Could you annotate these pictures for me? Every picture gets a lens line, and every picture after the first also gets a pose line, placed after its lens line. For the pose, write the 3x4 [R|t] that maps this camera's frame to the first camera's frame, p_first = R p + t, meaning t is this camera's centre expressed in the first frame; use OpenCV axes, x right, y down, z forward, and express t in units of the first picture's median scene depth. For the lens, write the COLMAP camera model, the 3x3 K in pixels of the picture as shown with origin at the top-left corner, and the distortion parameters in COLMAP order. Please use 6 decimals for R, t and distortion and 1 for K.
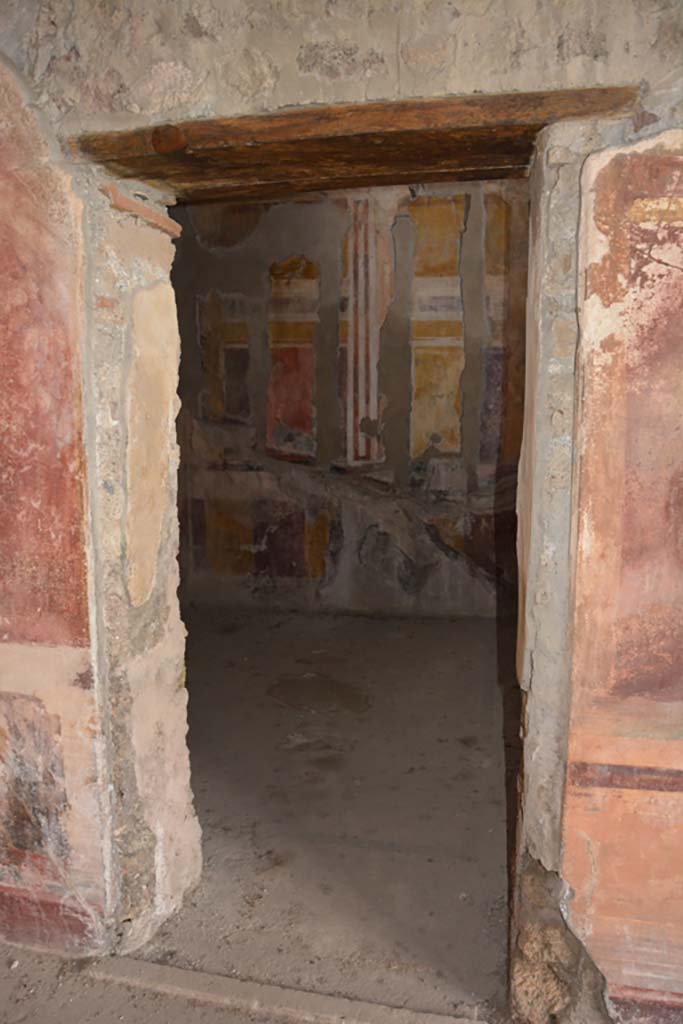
lens RADIAL K [[794.4, 0, 341.5], [0, 794.4, 512.0], [0, 0, 1]] dist [-0.152933, 0.118408]
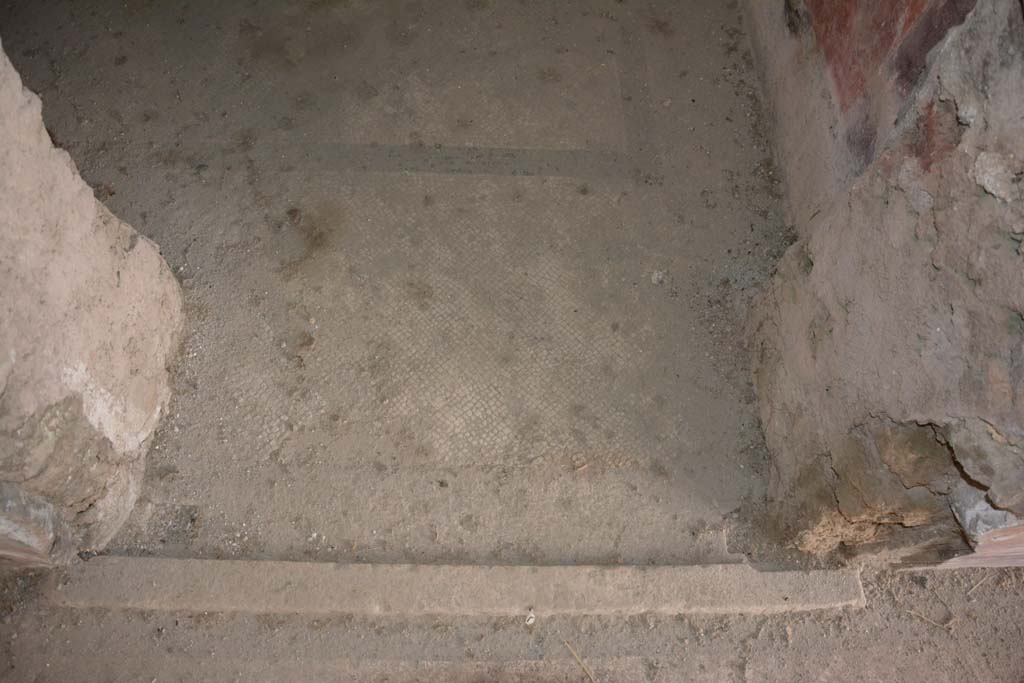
lens RADIAL K [[794.4, 0, 512.0], [0, 794.4, 341.5], [0, 0, 1]] dist [-0.152933, 0.118408]
pose [[0.967050, -0.186081, 0.173748, -0.028647], [-0.050083, 0.530083, 0.846466, 0.009929], [-0.249612, -0.827276, 0.503297, 0.308837]]
